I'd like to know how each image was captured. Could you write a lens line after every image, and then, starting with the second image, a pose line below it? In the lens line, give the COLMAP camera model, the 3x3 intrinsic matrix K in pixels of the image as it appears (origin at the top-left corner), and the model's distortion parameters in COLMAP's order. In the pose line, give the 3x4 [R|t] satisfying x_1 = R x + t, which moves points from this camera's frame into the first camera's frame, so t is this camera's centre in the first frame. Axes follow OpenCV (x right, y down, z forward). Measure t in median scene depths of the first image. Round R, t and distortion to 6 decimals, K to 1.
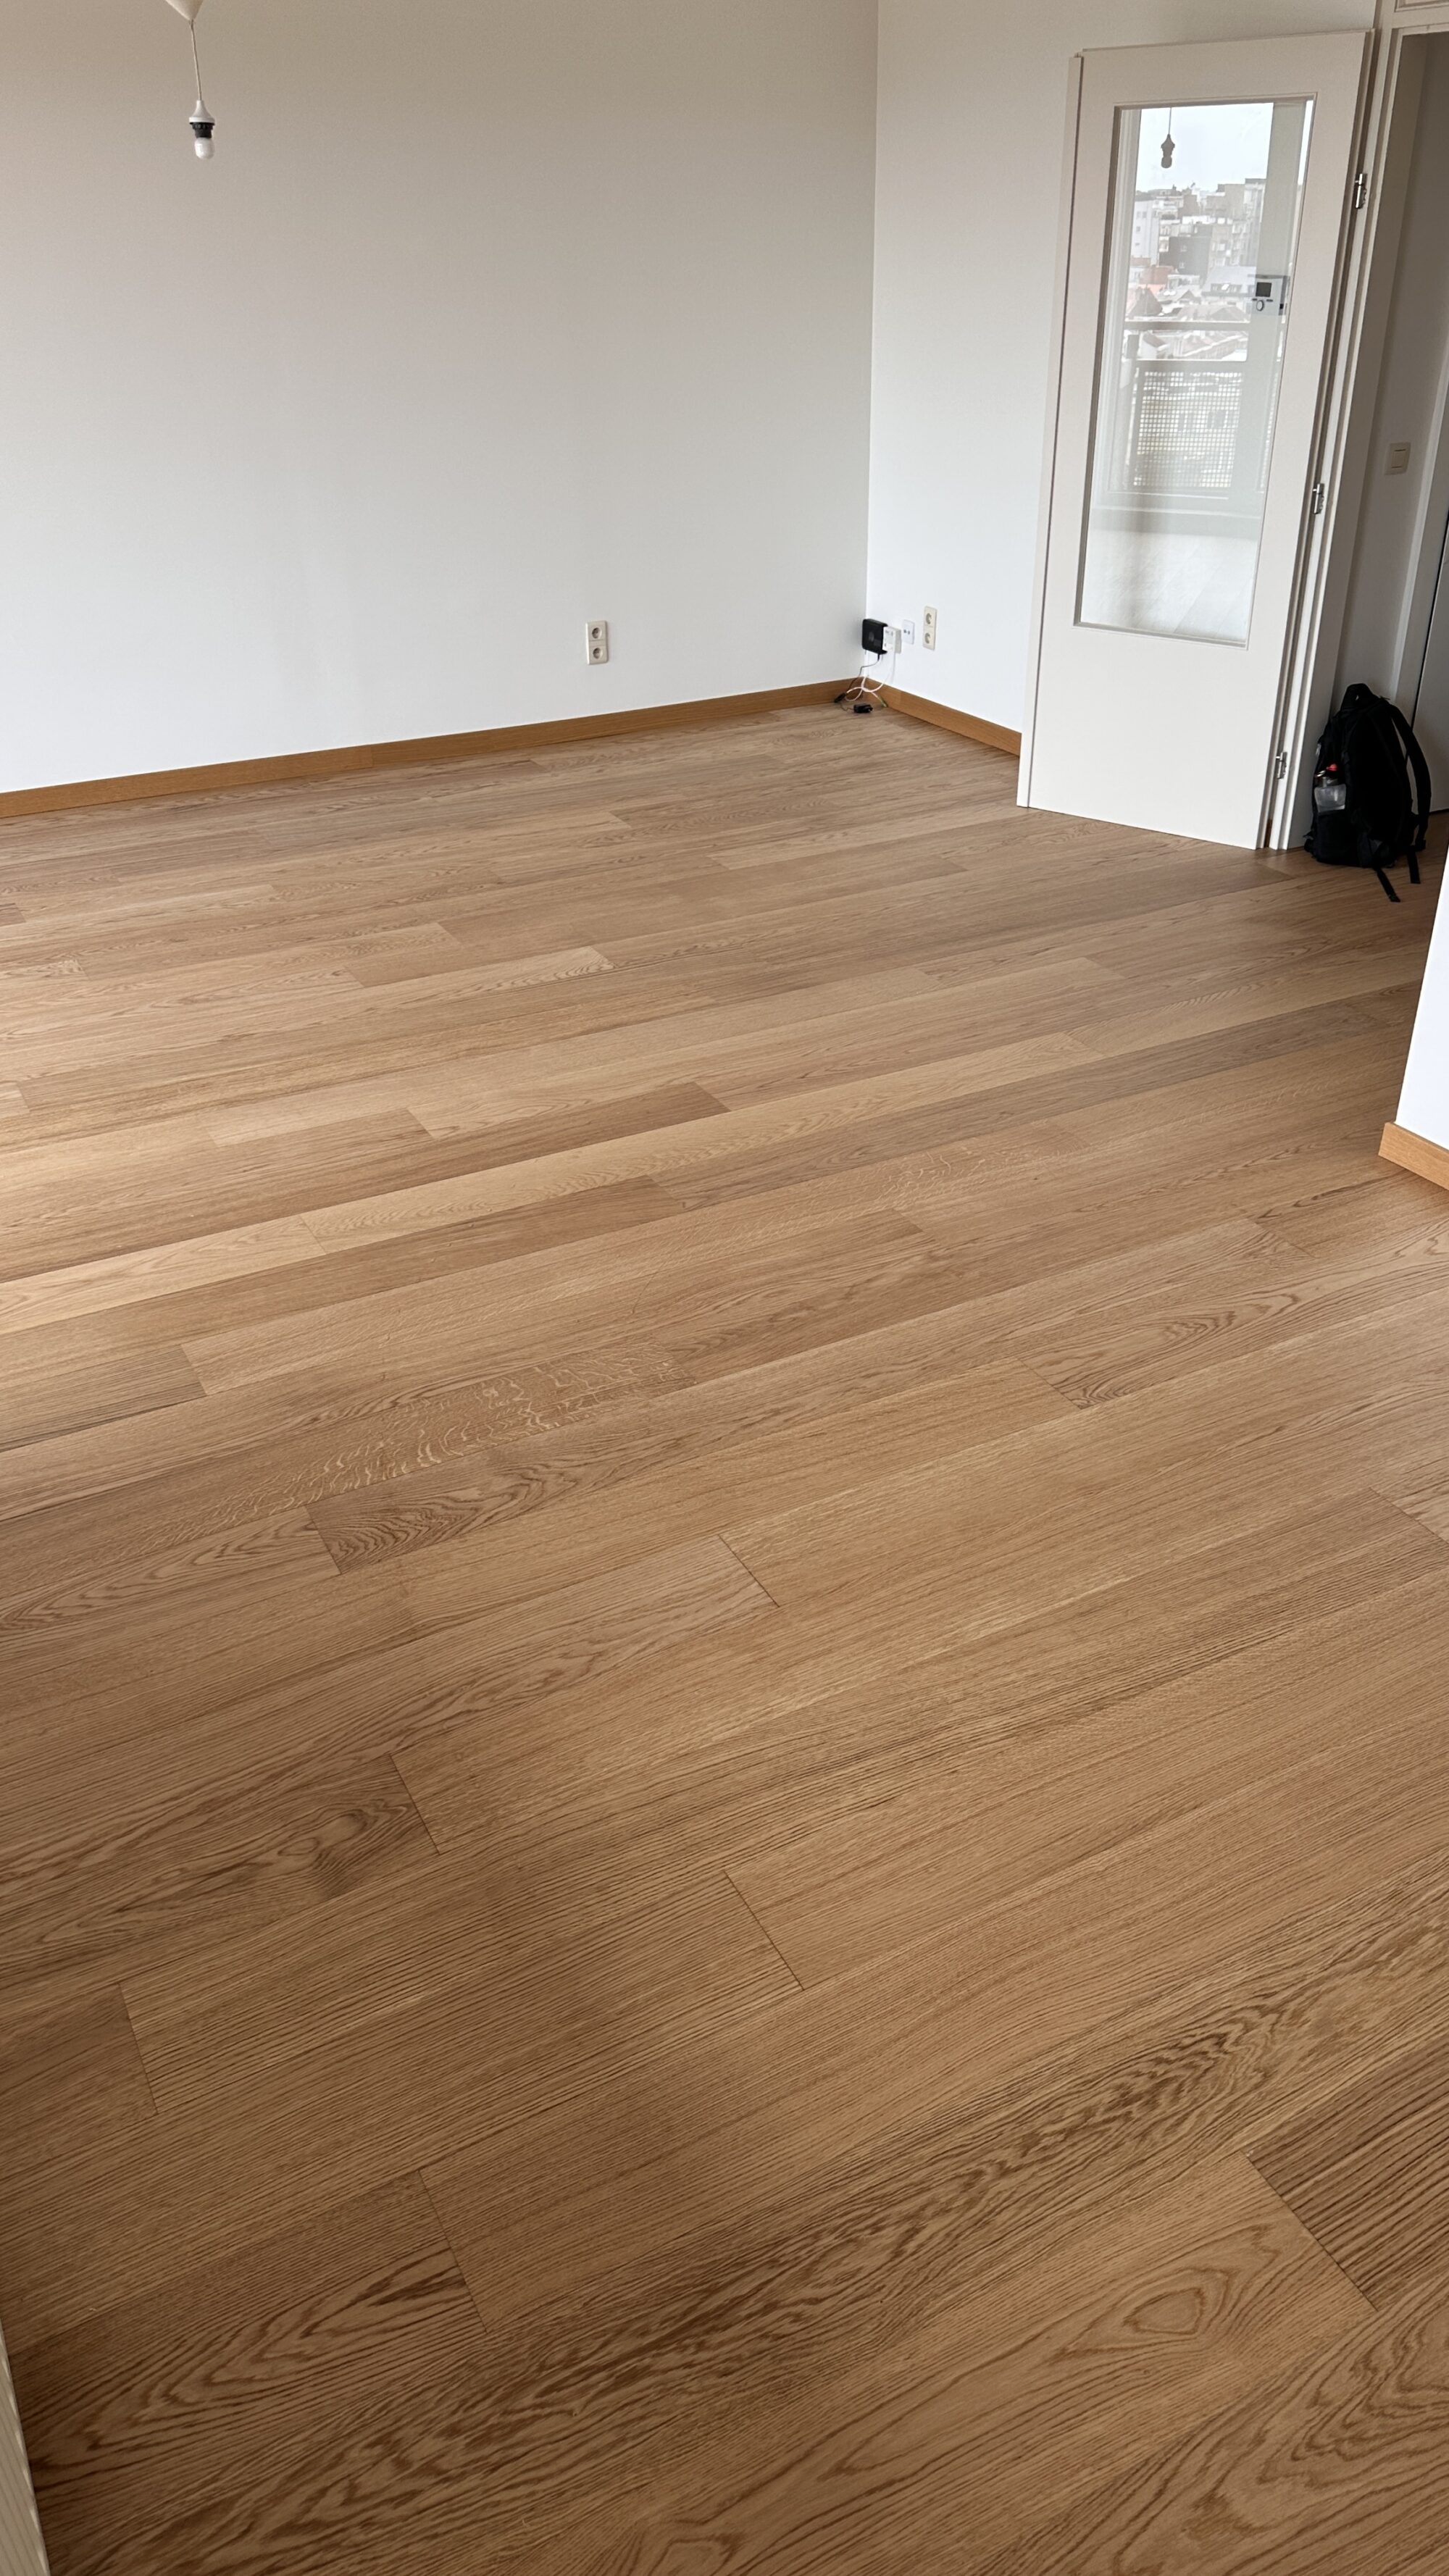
lens RADIAL K [[1800.7, 0, 731.5], [0, 1800.7, 1279.2], [0, 0, 1]] dist [0.153495, -0.253292]
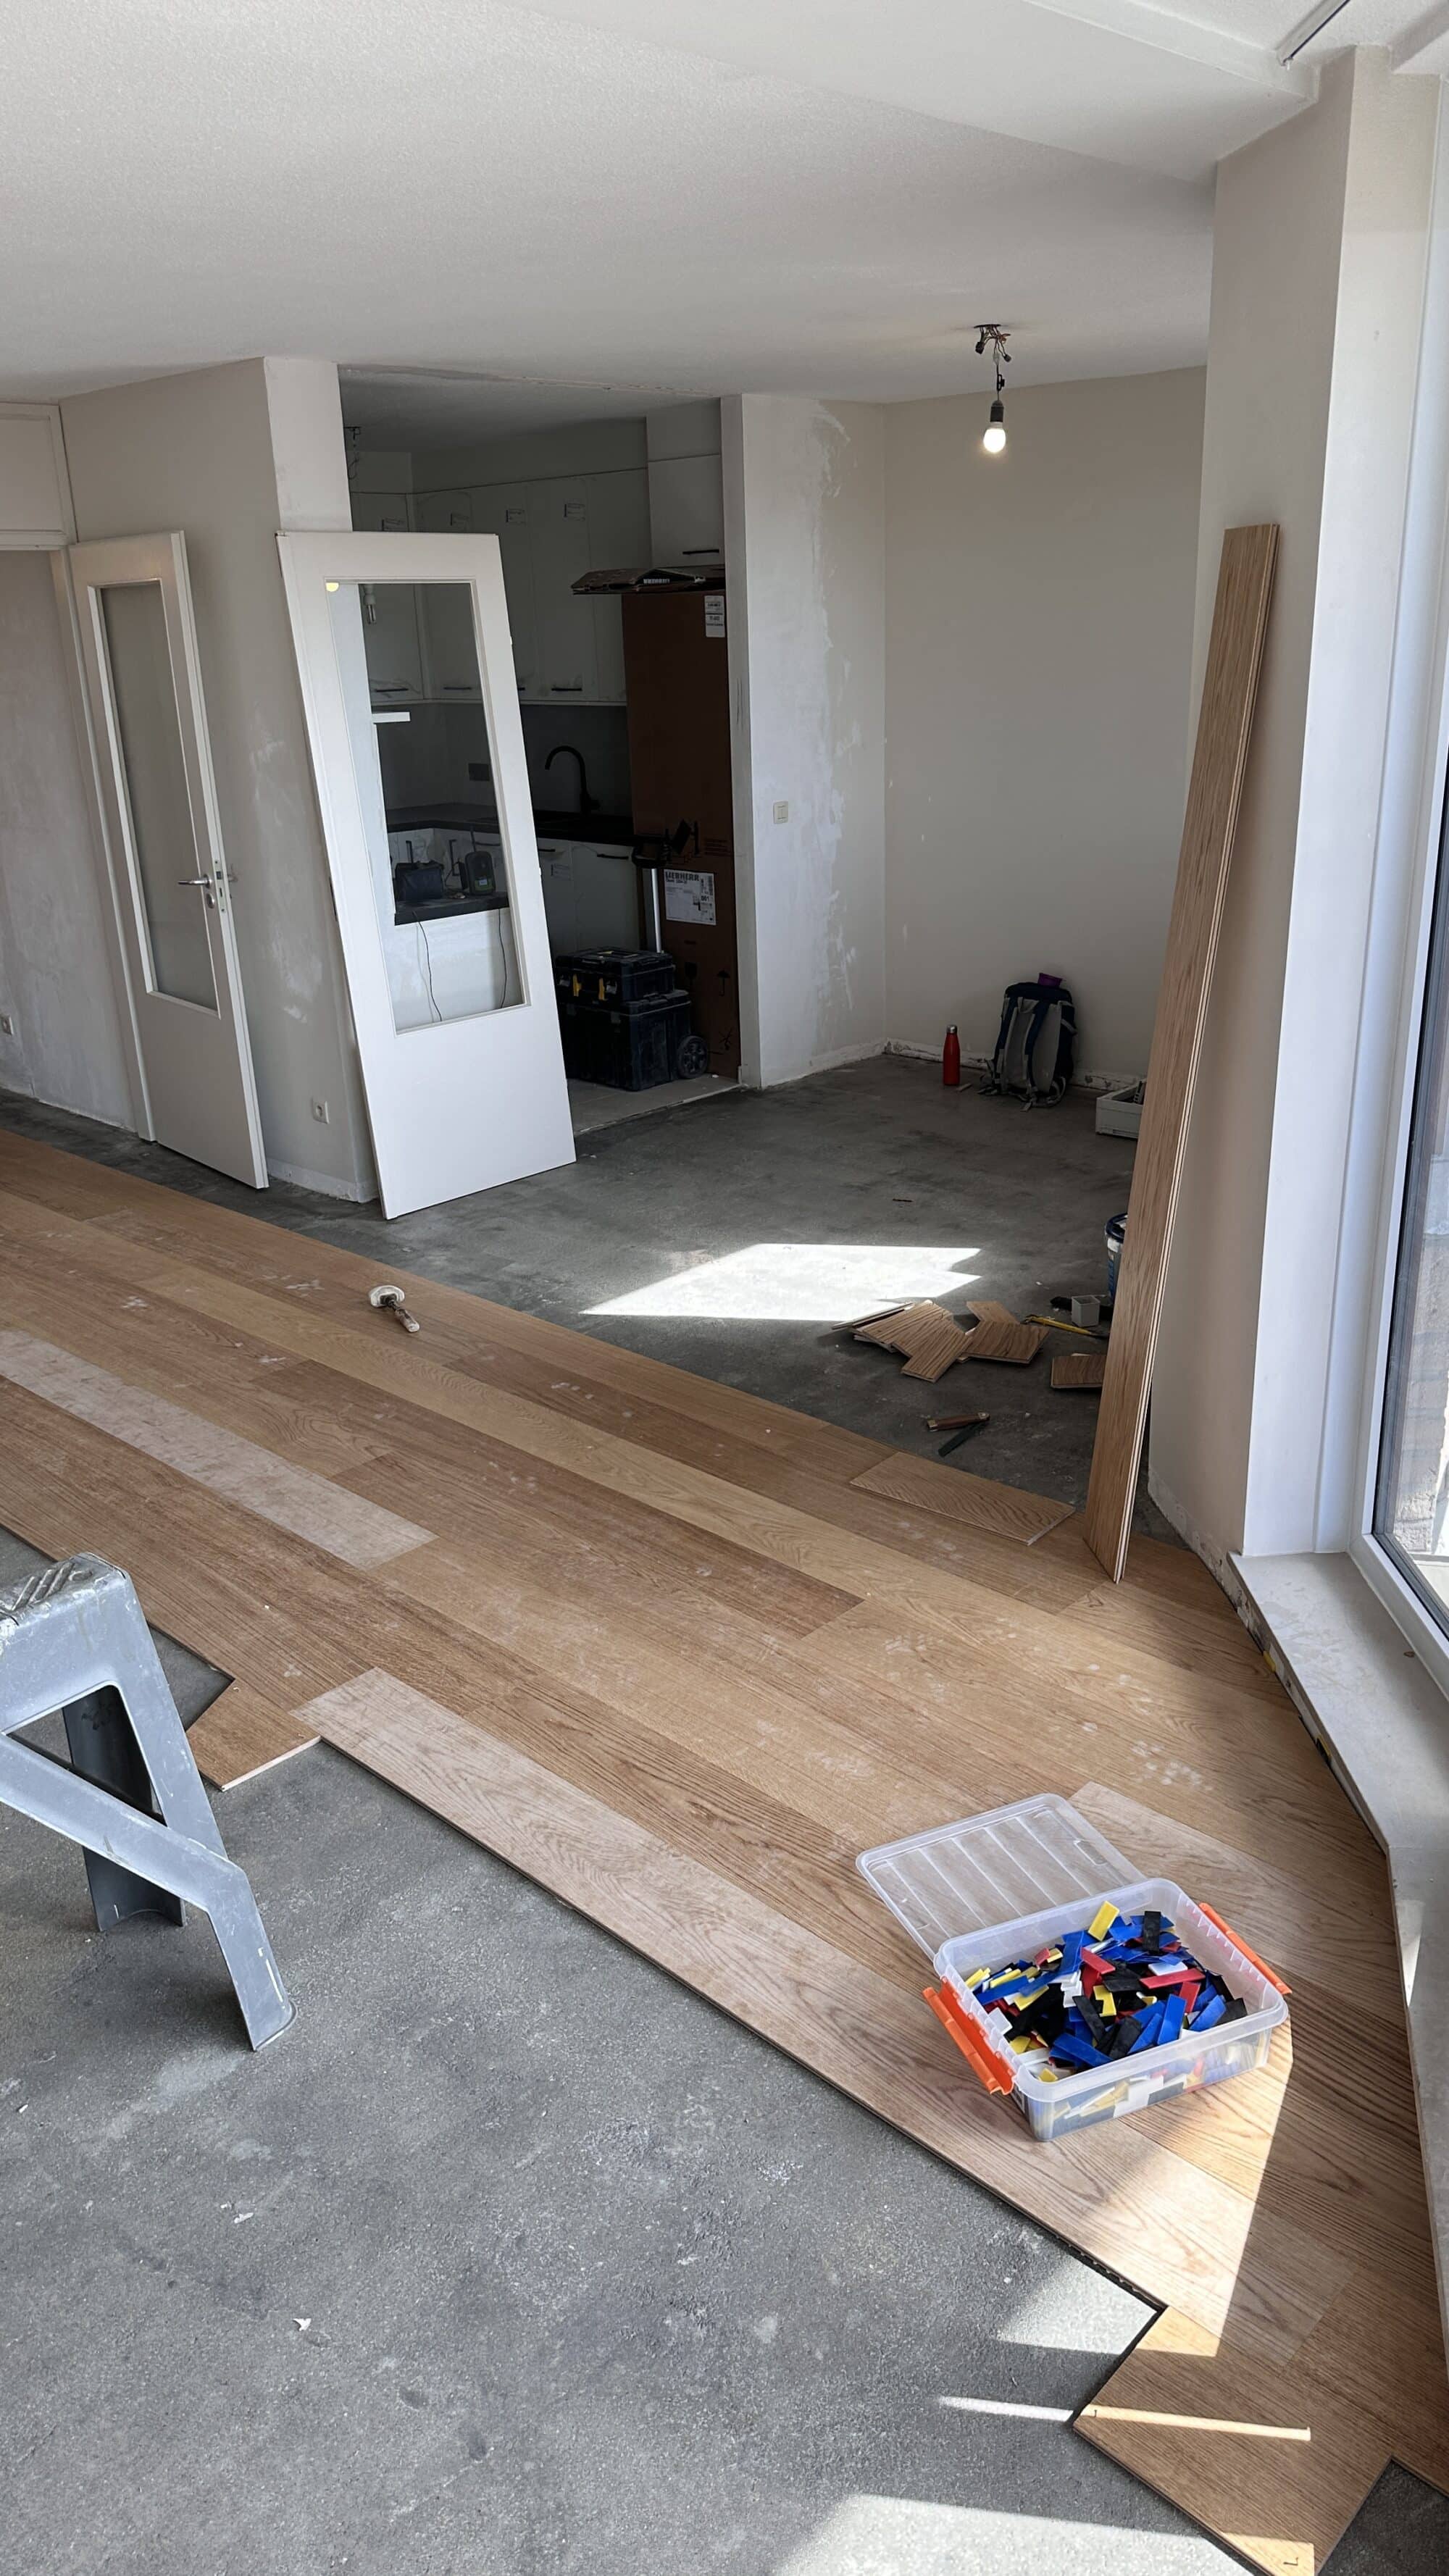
lens RADIAL K [[1800.7, 0, 731.5], [0, 1800.7, 1279.2], [0, 0, 1]] dist [0.153495, -0.253292]
pose [[-0.296654, -0.310958, 0.902941, -1.278154], [0.516386, 0.743124, 0.425574, -0.558132], [-0.803332, 0.592514, -0.059876, 0.934343]]
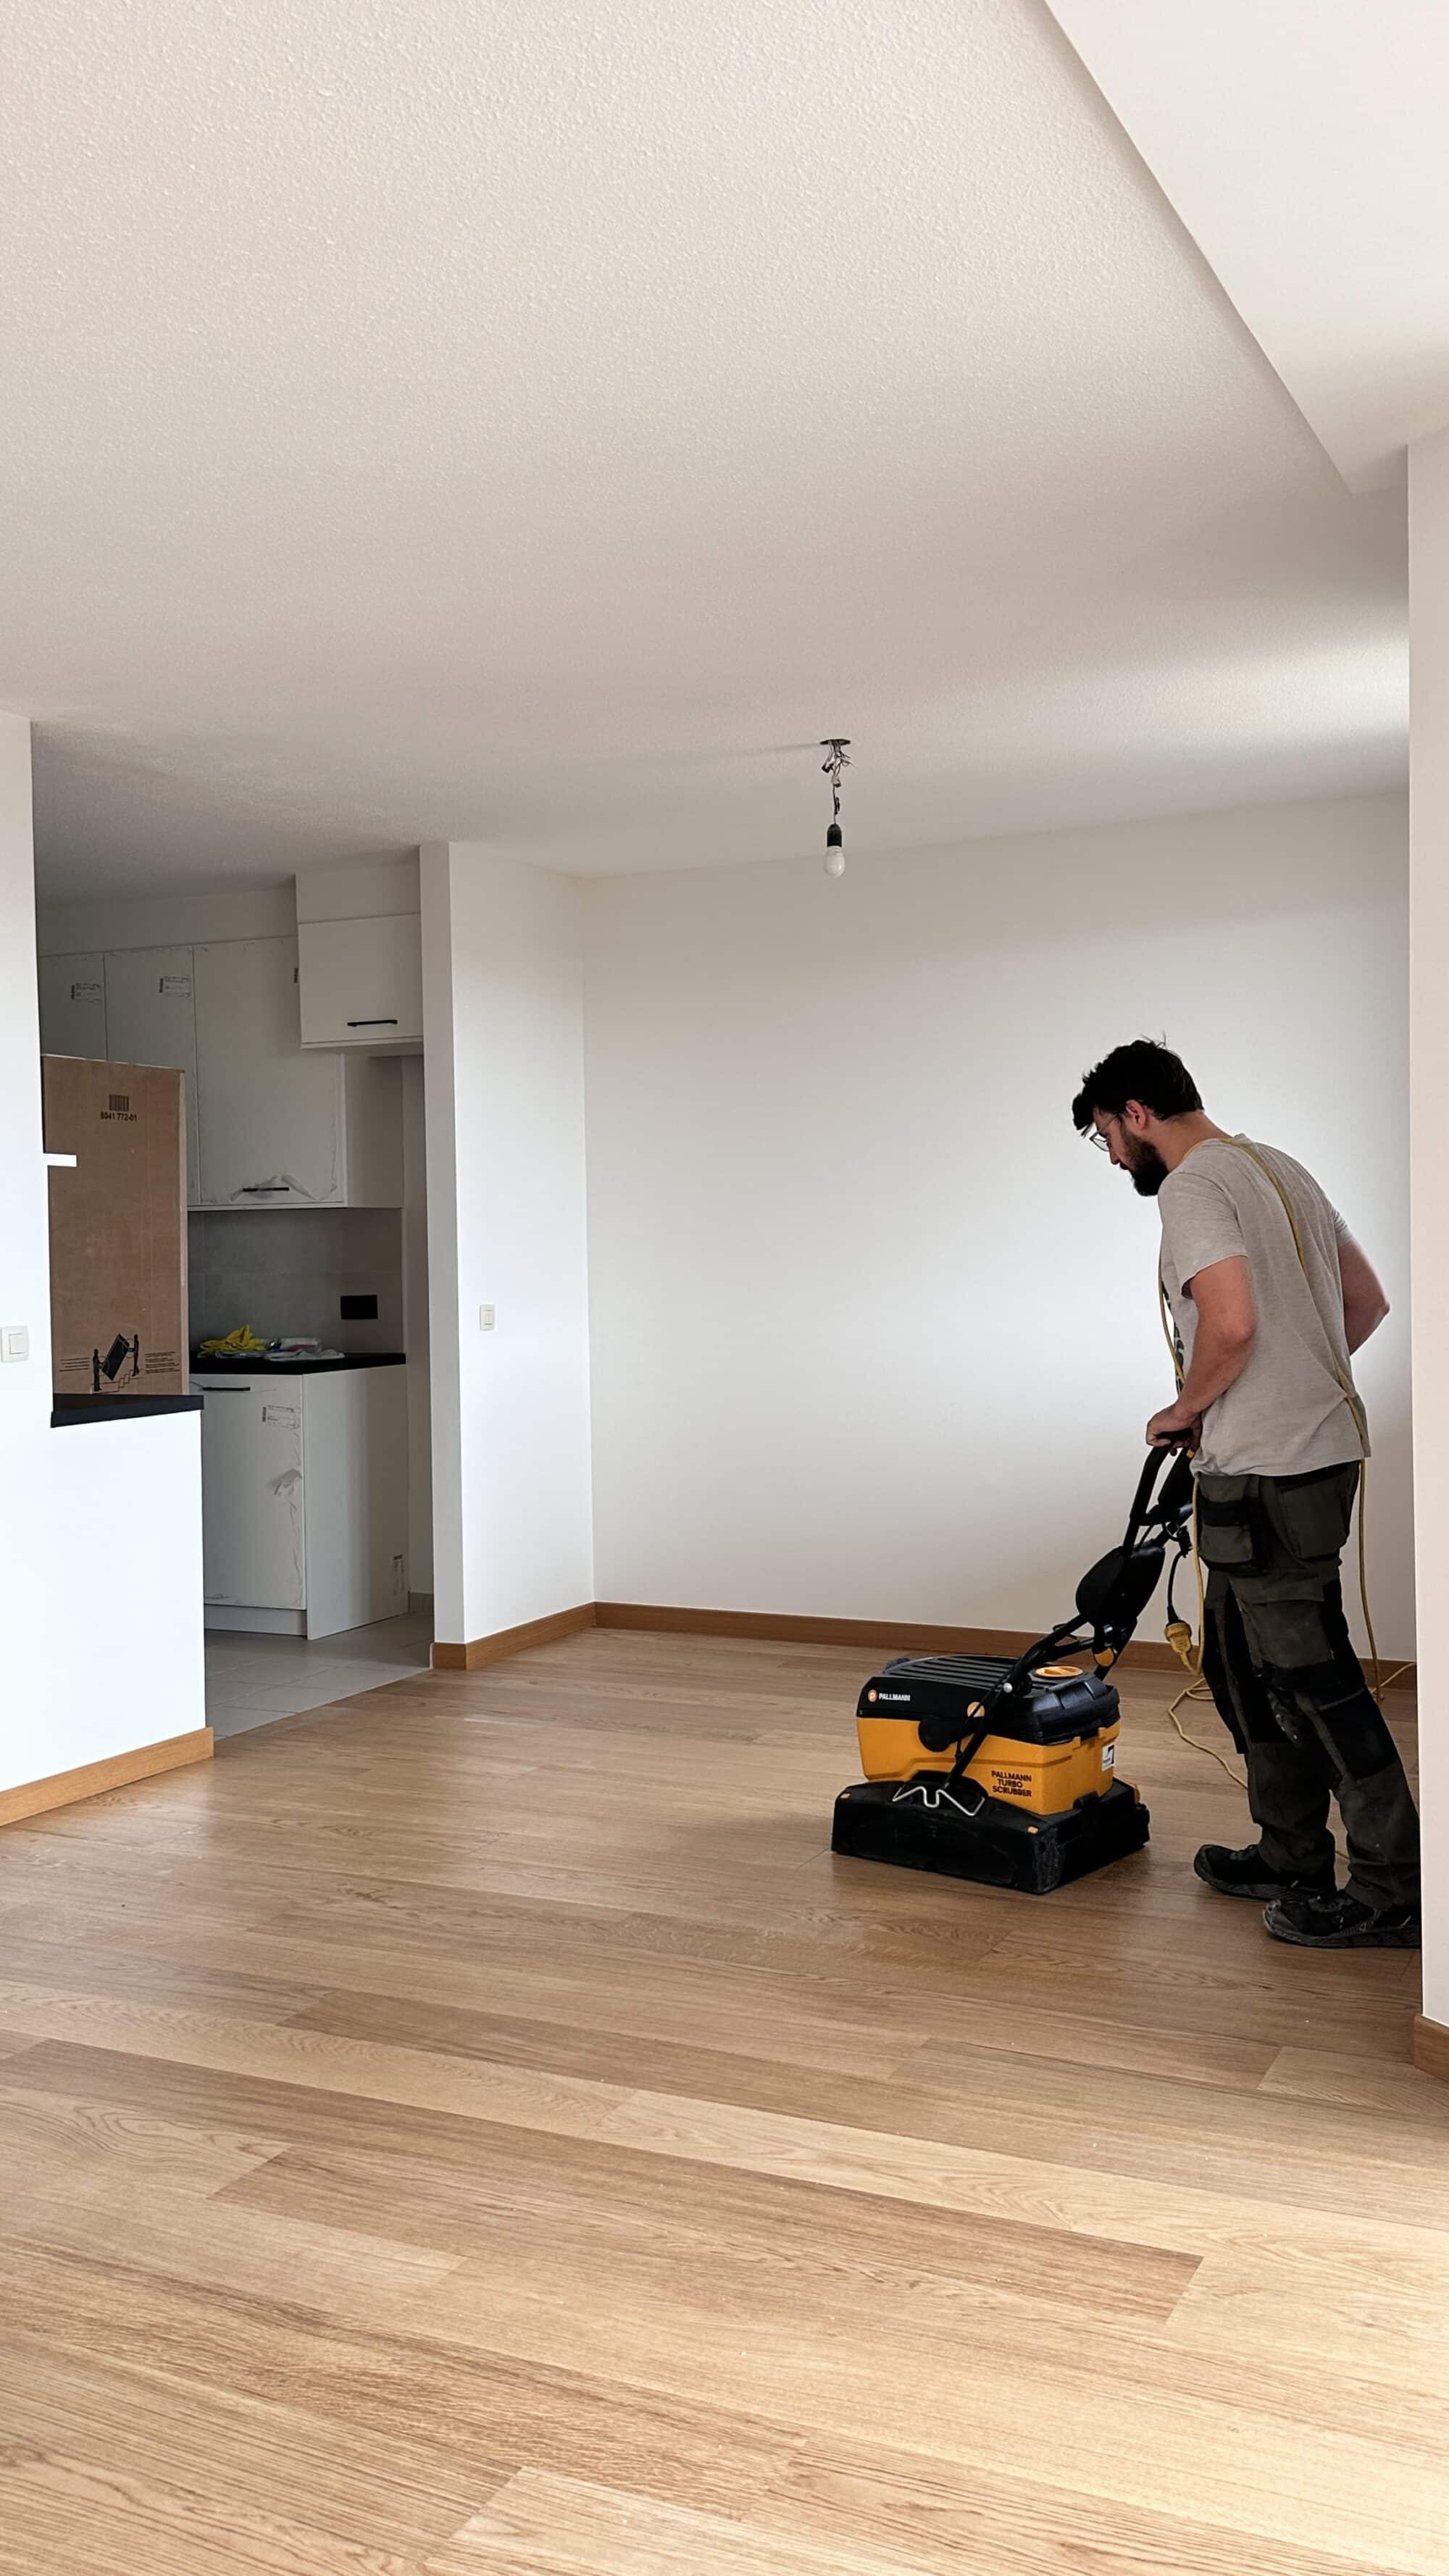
lens RADIAL K [[2177.6, 0, 713.6], [0, 2177.6, 1286.1], [0, 0, 1]] dist [0.114574, -0.242554]
pose [[-0.575372, 0.001581, 0.817890, -1.004811], [0.433196, 0.848804, 0.303105, -0.574696], [-0.693750, 0.528705, -0.489063, 1.239517]]
